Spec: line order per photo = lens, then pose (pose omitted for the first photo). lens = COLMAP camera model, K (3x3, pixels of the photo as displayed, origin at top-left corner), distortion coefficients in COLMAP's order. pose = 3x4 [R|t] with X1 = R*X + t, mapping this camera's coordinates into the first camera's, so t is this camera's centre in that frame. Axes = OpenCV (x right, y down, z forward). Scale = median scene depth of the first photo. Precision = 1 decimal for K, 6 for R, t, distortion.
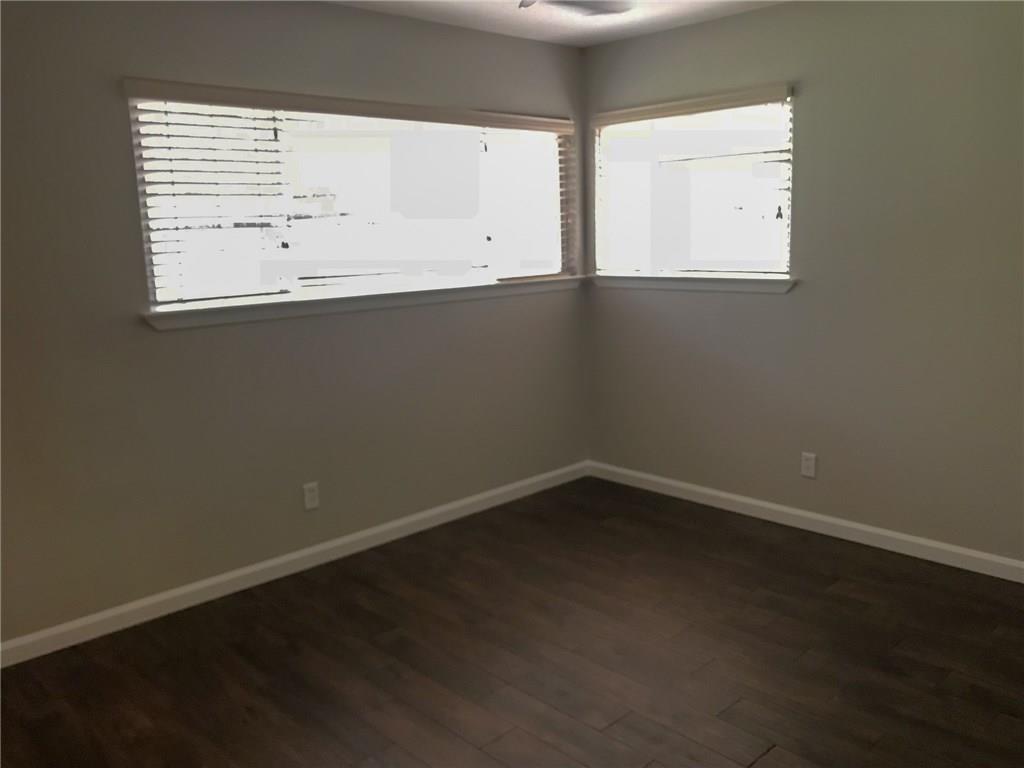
lens RADIAL K [[870.3, 0, 512.0], [0, 870.3, 384.0], [0, 0, 1]] dist [-0.007430, -0.002476]
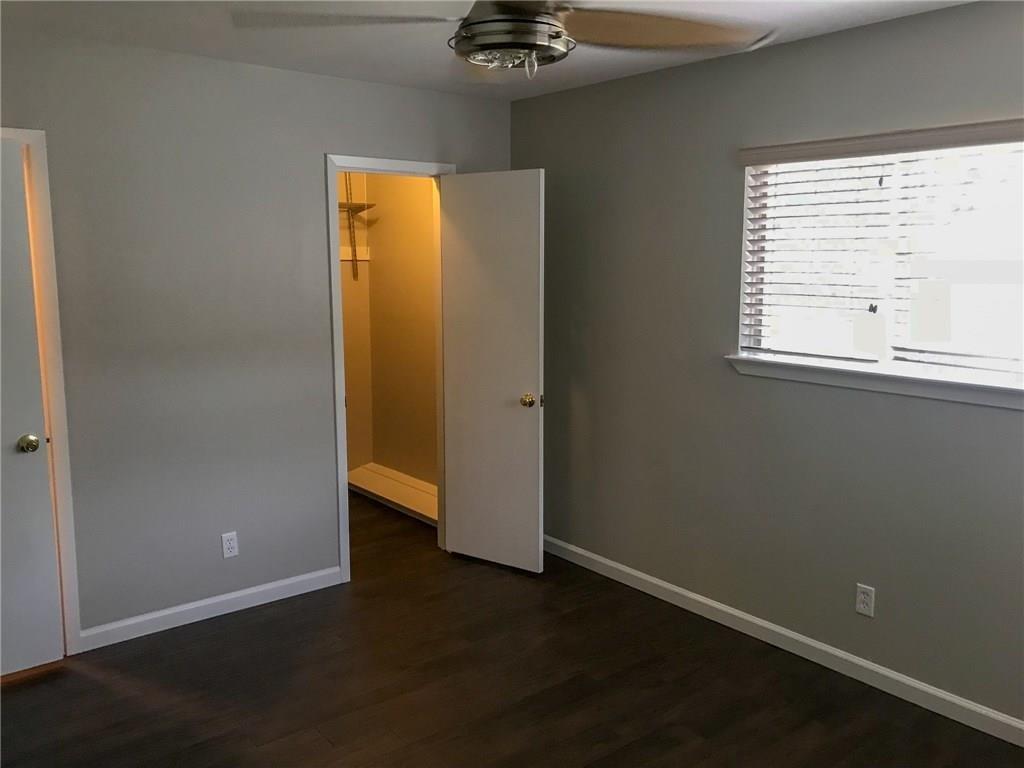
lens RADIAL K [[858.6, 0, 537.5], [0, 858.6, 382.4], [0, 0, 1]] dist [0.044607, -0.045997]
pose [[-0.054091, 0.170982, -0.983788, 0.664516], [-0.179054, 0.967601, 0.178013, -0.194302], [0.982351, 0.185780, -0.021724, 0.753073]]
